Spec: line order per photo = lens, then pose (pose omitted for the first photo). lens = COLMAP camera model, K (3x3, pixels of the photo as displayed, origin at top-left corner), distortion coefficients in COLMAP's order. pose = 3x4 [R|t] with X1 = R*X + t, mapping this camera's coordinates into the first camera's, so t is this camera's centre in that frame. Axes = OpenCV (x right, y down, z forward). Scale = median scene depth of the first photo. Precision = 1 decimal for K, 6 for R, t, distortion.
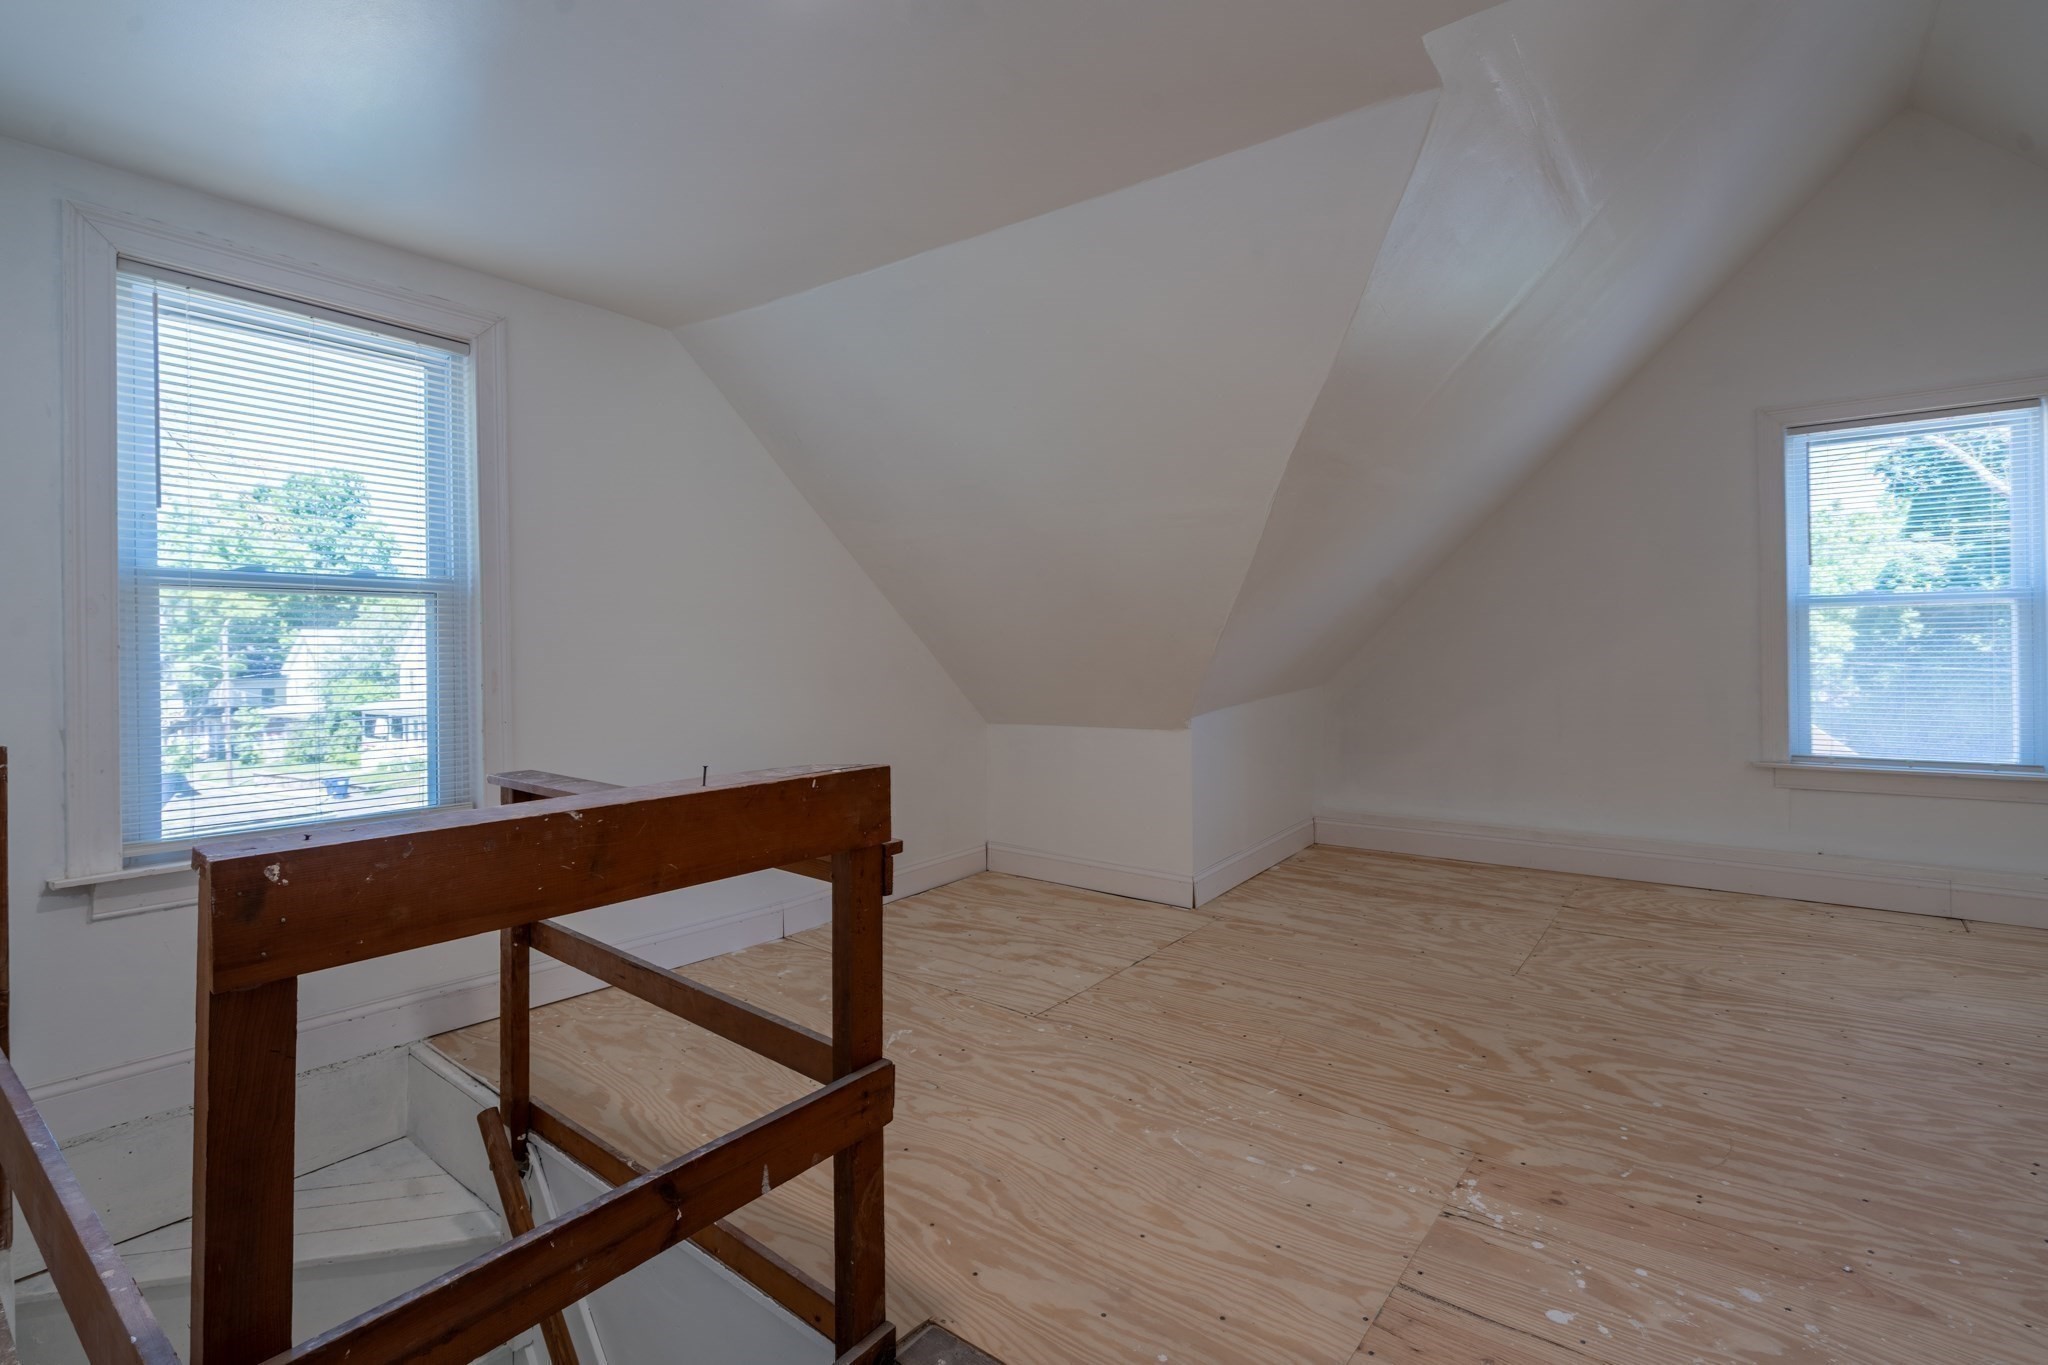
lens RADIAL K [[947.5, 0, 1029.5], [0, 947.5, 662.3], [0, 0, 1]] dist [-0.003959, -0.000002]
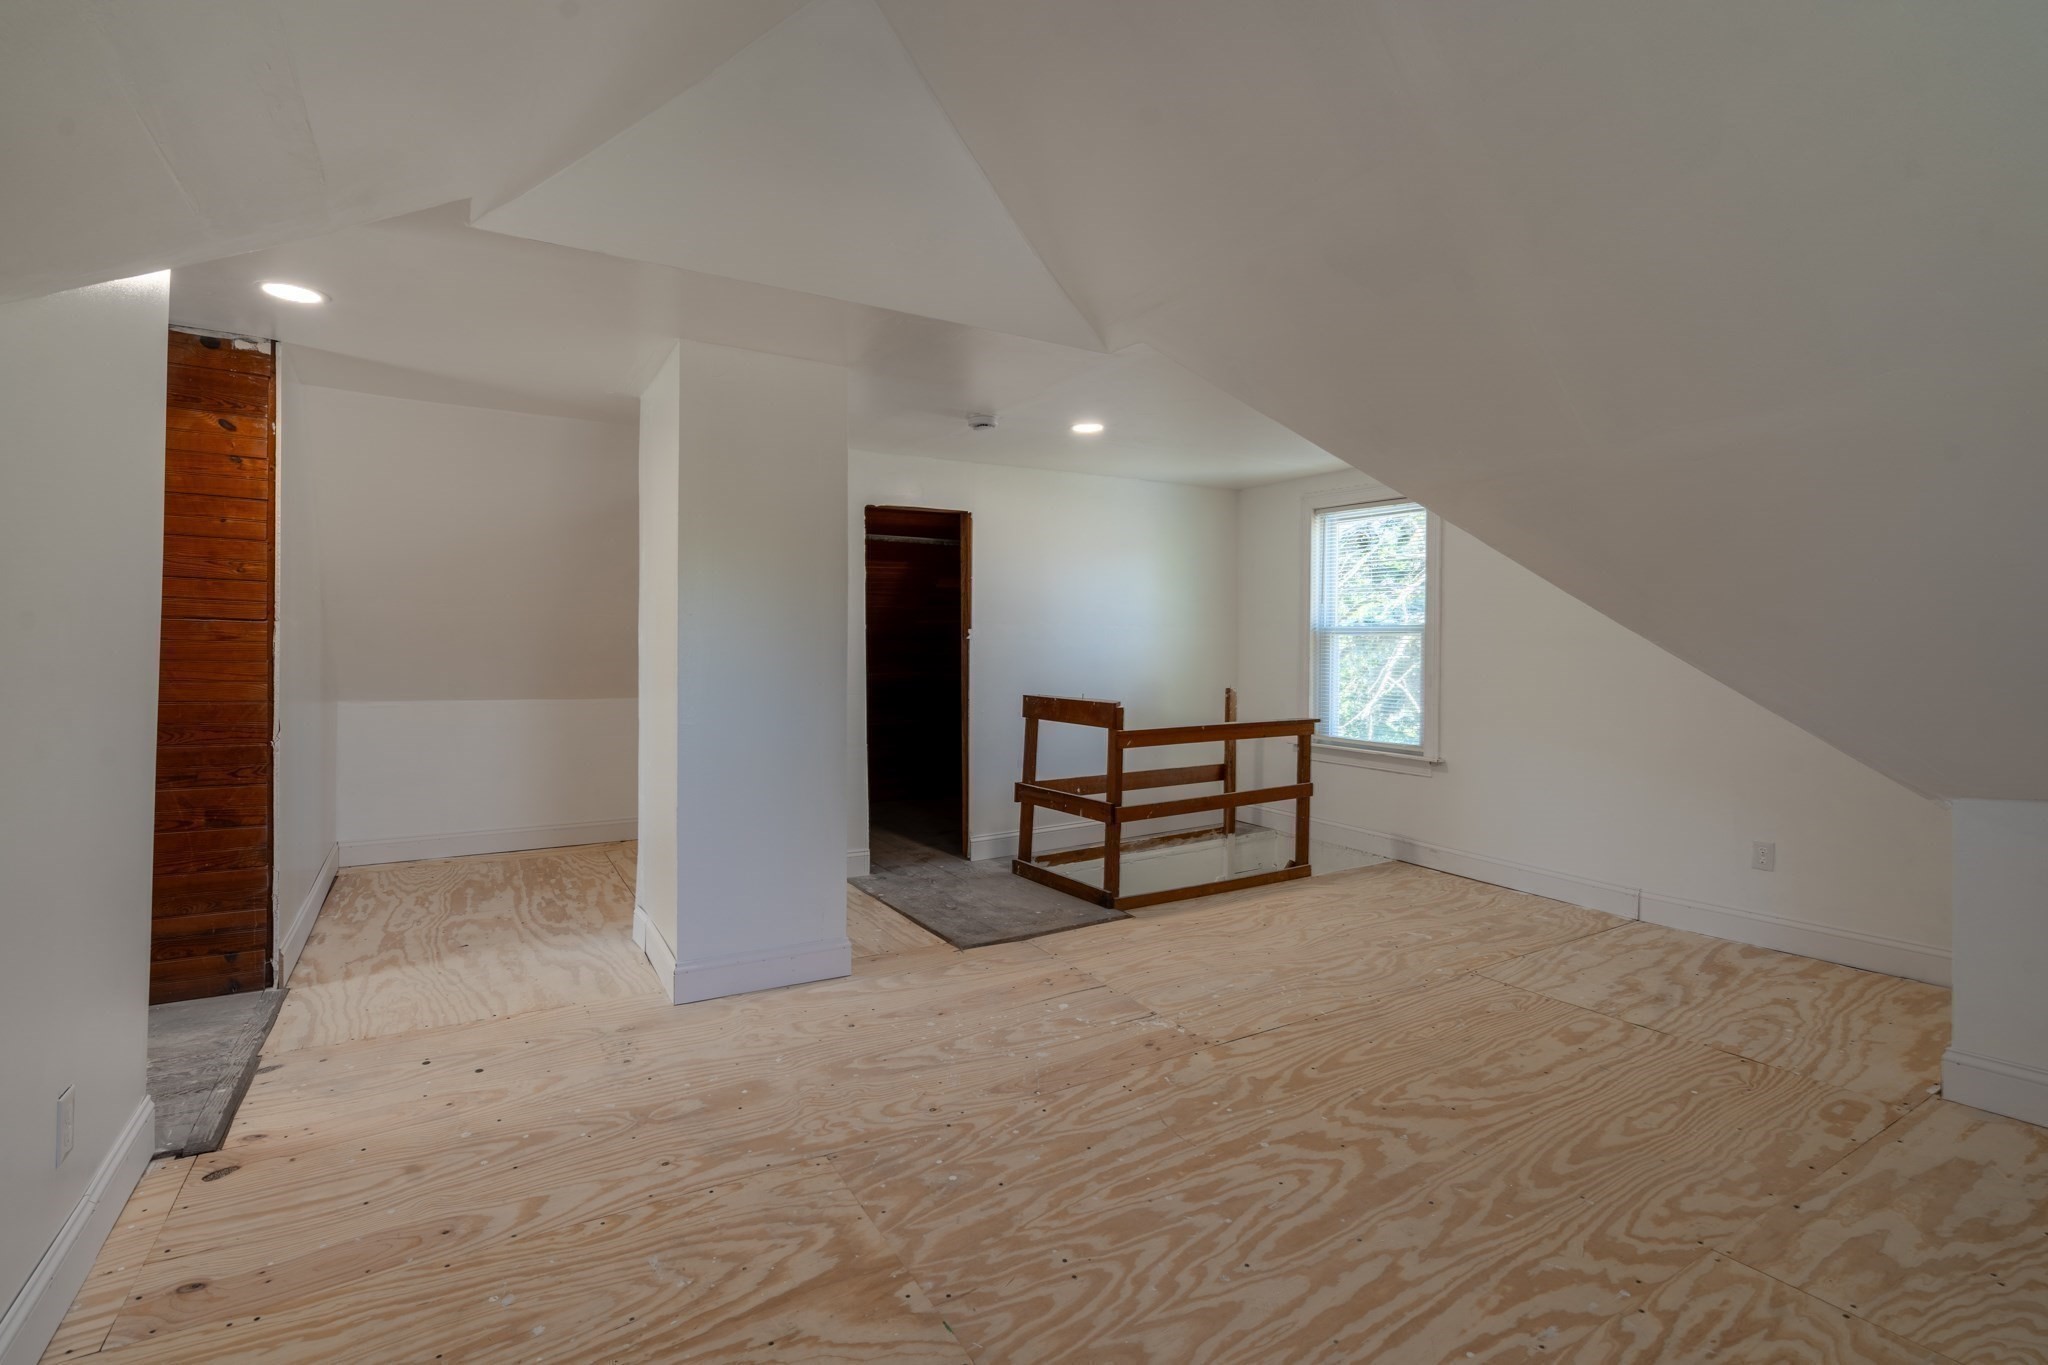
lens RADIAL K [[947.5, 0, 1025.5], [0, 947.5, 671.6], [0, 0, 1]] dist [-0.003959, -0.000002]
pose [[-0.352081, 0.032959, -0.935389, 1.494492], [-0.020911, 0.998853, 0.043066, -0.060453], [0.935736, 0.034722, -0.350988, 0.982823]]
